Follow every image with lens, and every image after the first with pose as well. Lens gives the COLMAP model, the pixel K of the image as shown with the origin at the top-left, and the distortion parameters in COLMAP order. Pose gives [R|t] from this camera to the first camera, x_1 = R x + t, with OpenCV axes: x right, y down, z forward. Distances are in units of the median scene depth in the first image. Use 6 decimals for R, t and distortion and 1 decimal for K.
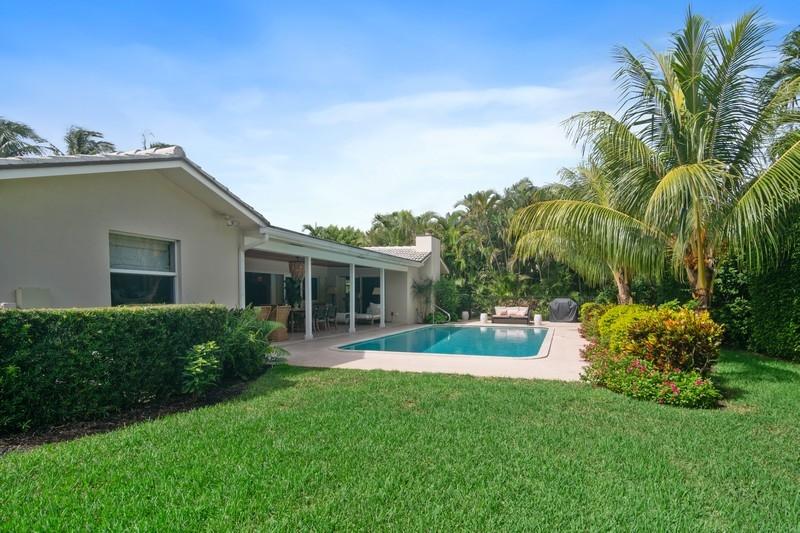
lens RADIAL K [[405.1, 0, 401.1], [0, 405.1, 313.5], [0, 0, 1]] dist [0.002356, -0.000052]
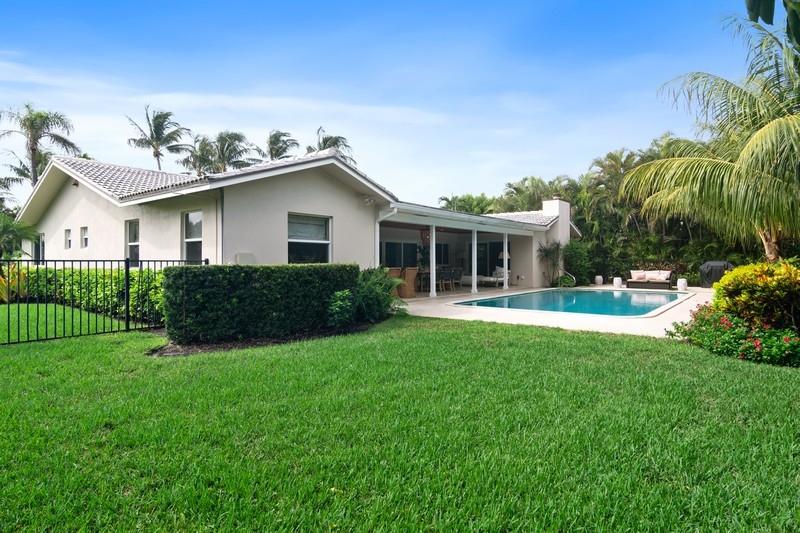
lens RADIAL K [[450.1, 0, 400.0], [0, 450.1, 266.5], [0, 0, 1]] dist [-0.001099, -0.000696]
pose [[0.923277, -0.002930, -0.384124, 0.173281], [-0.014444, 0.998999, -0.042335, 0.032361], [0.383863, 0.044635, 0.922310, -0.207641]]
